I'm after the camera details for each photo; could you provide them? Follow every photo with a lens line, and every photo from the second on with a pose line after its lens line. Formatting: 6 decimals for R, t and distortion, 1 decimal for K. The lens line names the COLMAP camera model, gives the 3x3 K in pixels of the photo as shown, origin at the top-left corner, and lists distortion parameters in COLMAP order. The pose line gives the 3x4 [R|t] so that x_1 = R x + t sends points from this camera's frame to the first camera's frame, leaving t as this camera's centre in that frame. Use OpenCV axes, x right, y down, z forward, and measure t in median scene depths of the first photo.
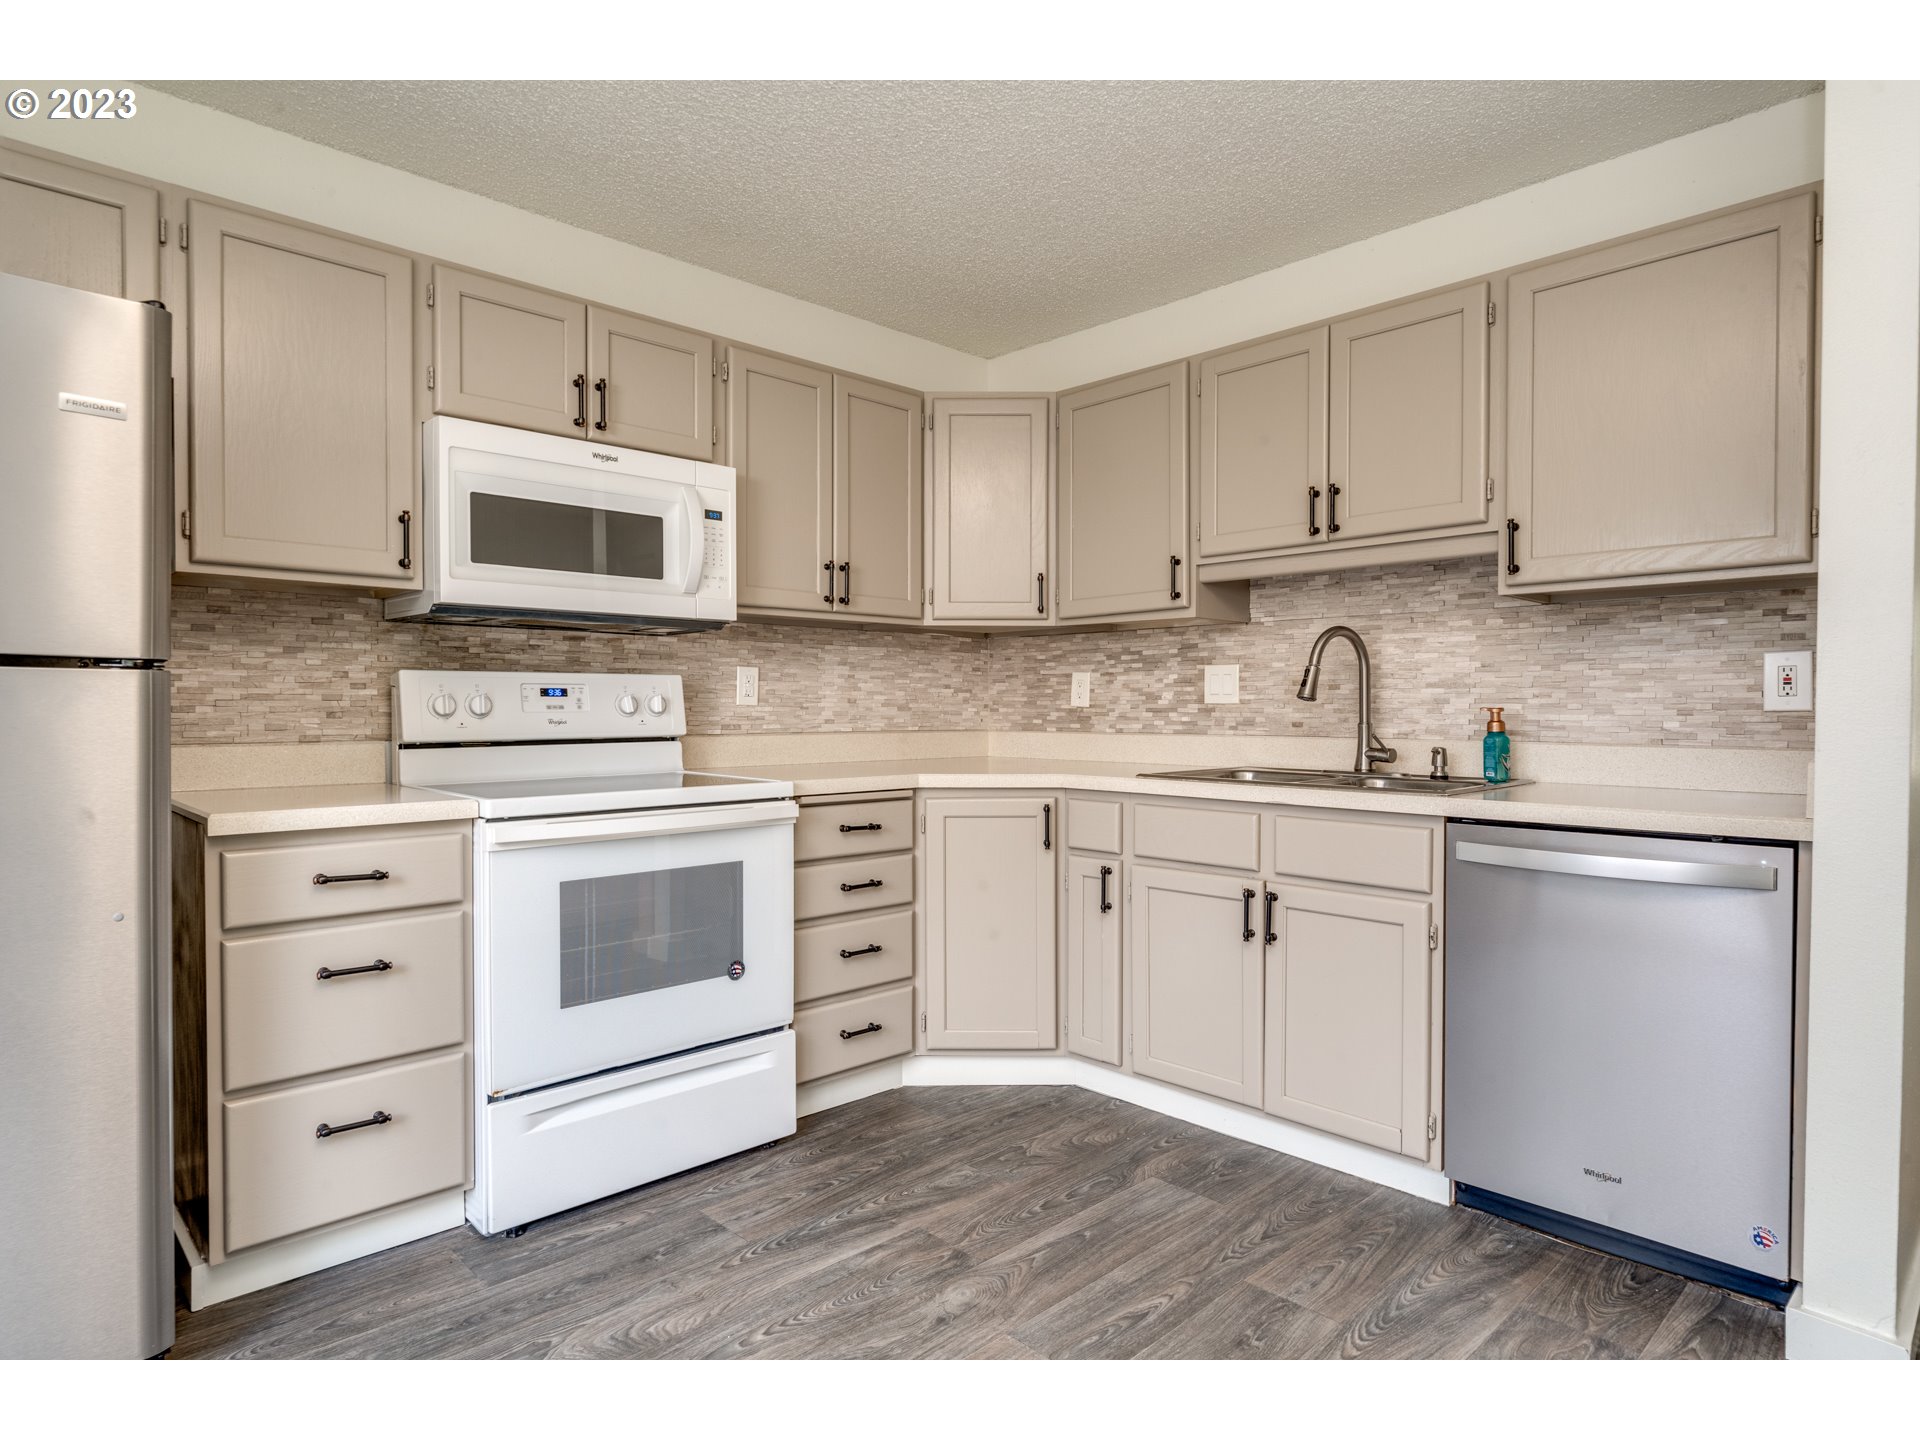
lens RADIAL K [[1064.7, 0, 971.1], [0, 1064.7, 728.7], [0, 0, 1]] dist [0.003515, -0.001776]
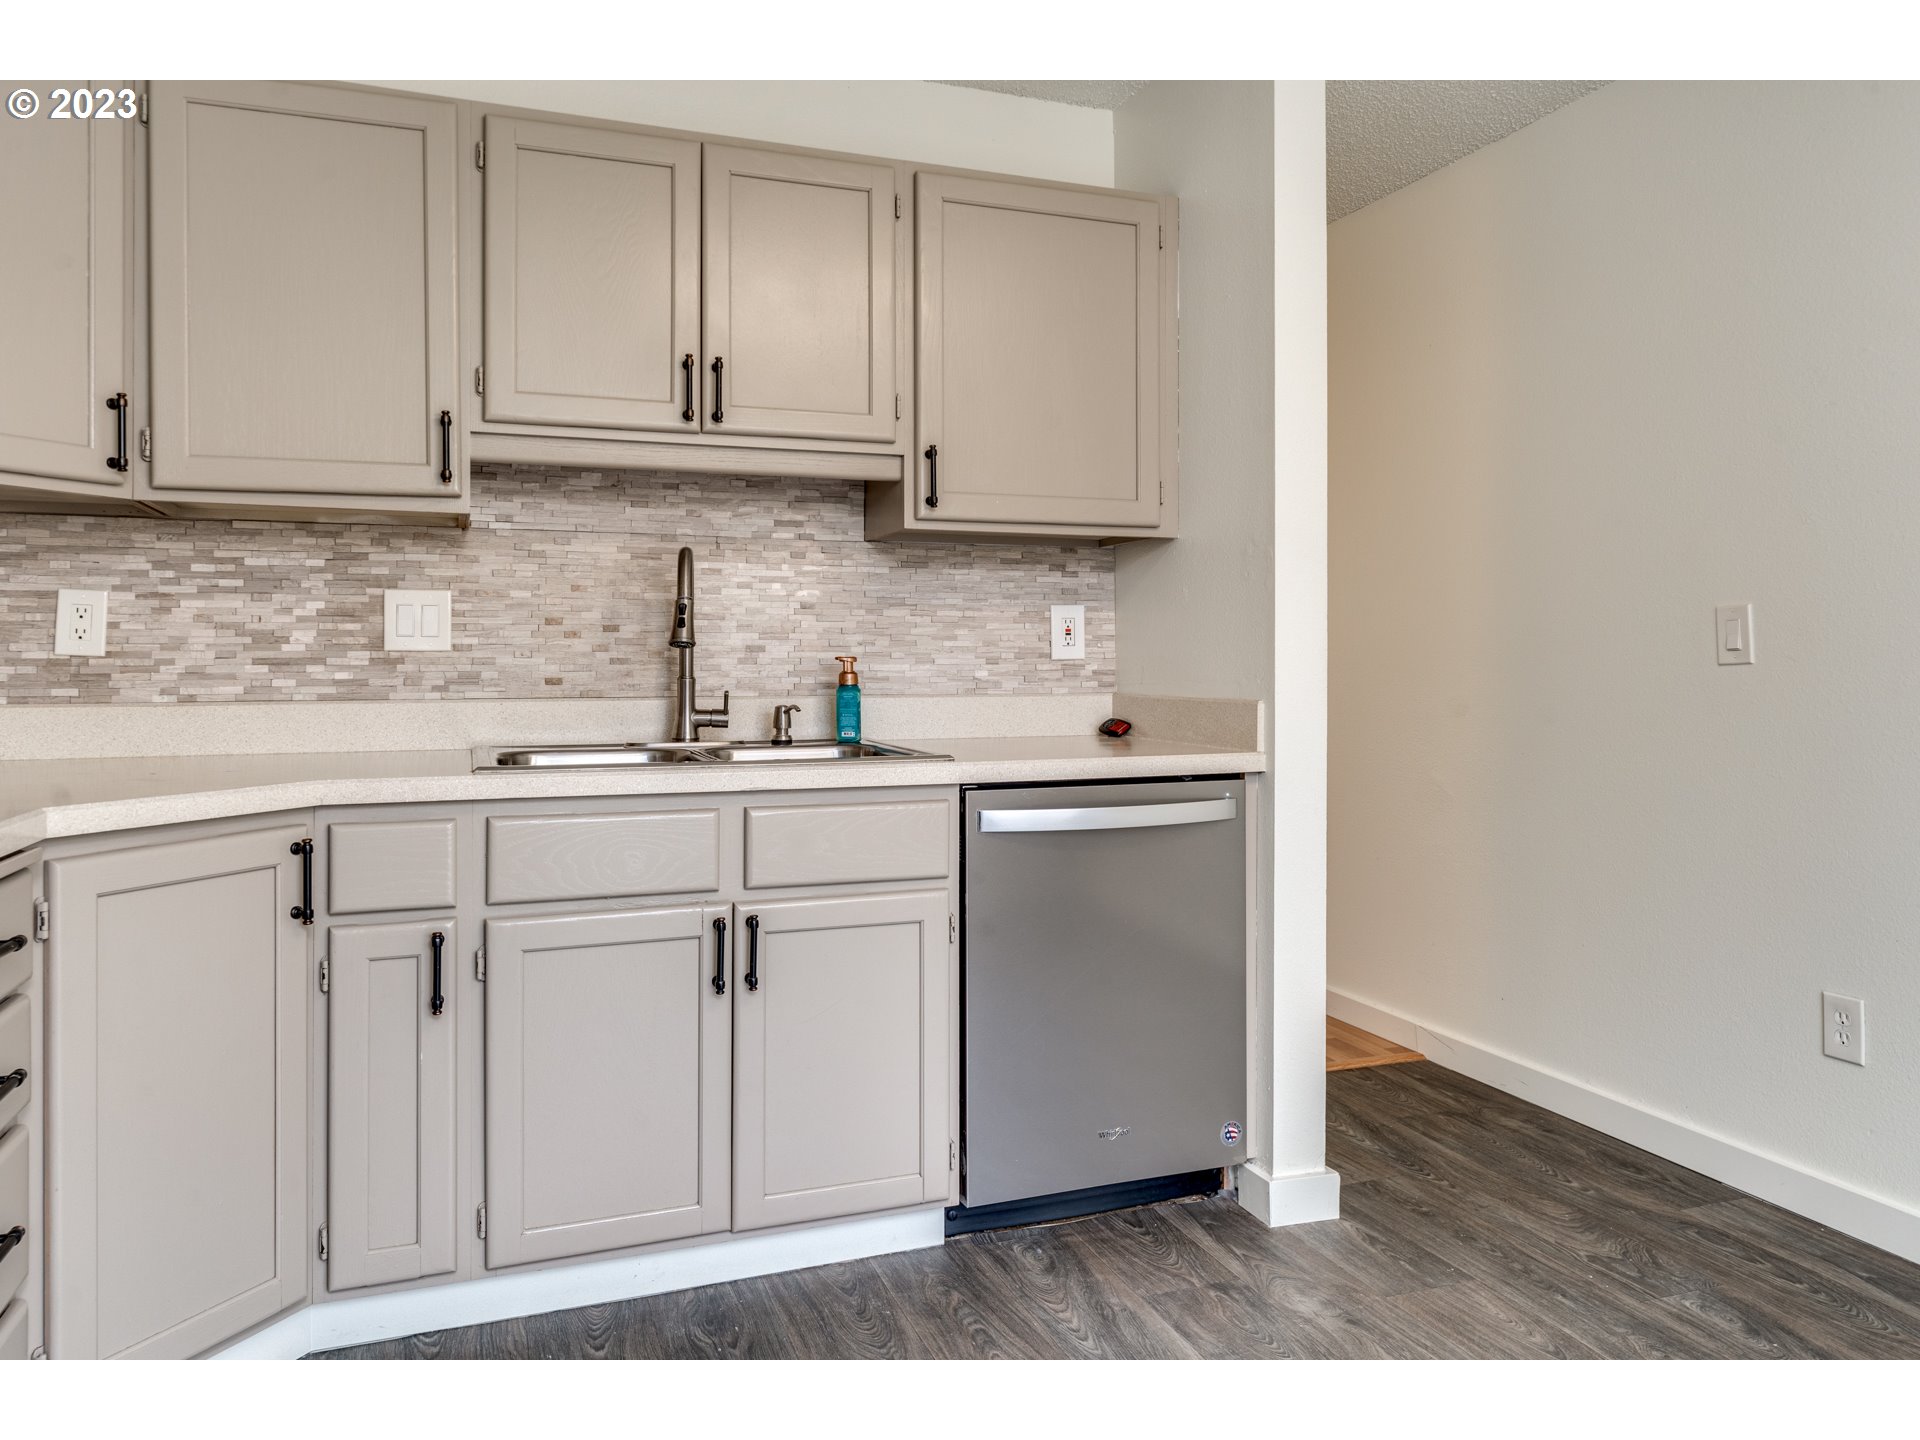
lens RADIAL K [[1328.3, 0, 980.7], [0, 1328.3, 641.7], [0, 0, 1]] dist [-0.009564, -0.000872]
pose [[0.398867, 0.009236, 0.916962, -0.428771], [0.018654, 0.999661, -0.018183, -0.009913], [-0.916819, 0.024357, 0.398560, 0.453404]]
